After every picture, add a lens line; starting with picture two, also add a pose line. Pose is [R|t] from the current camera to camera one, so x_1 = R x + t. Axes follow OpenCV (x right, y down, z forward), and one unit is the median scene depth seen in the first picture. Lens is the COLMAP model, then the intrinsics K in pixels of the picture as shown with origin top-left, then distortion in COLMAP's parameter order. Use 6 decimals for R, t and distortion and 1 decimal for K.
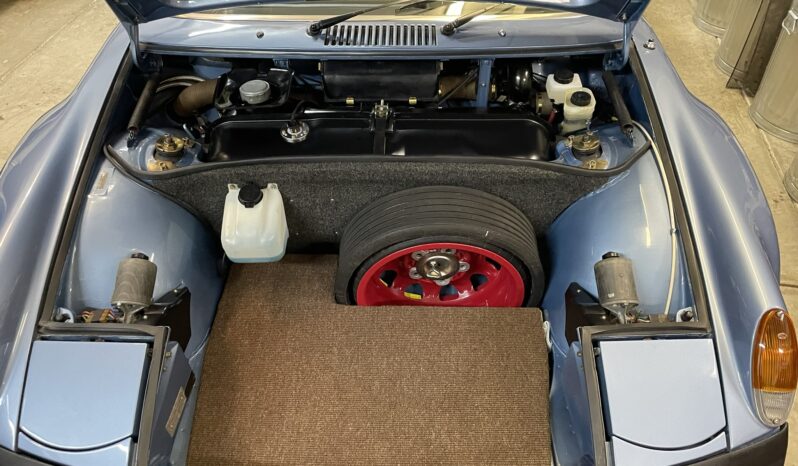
lens RADIAL K [[620.0, 0, 398.9], [0, 620.0, 238.1], [0, 0, 1]] dist [0.081232, -0.101610]
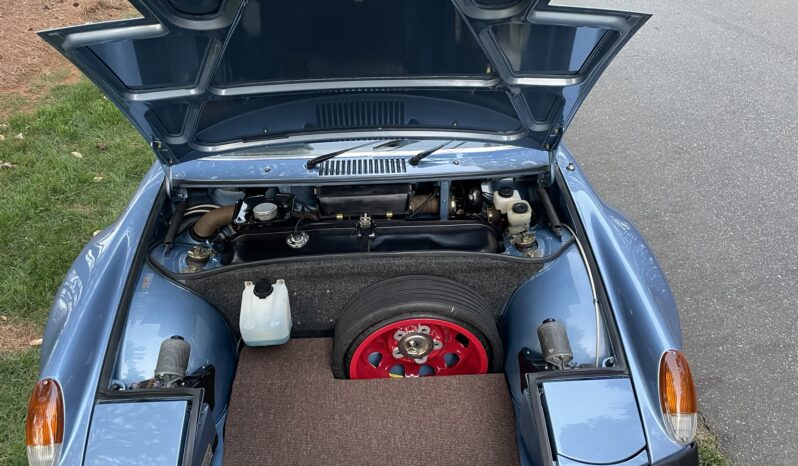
lens RADIAL K [[620.0, 0, 398.3], [0, 620.0, 231.5], [0, 0, 1]] dist [0.081232, -0.101610]
pose [[0.998588, -0.039298, 0.035758, -0.006775], [0.046300, 0.973762, -0.222808, 0.106152], [-0.026064, 0.224149, 0.974206, -0.246287]]
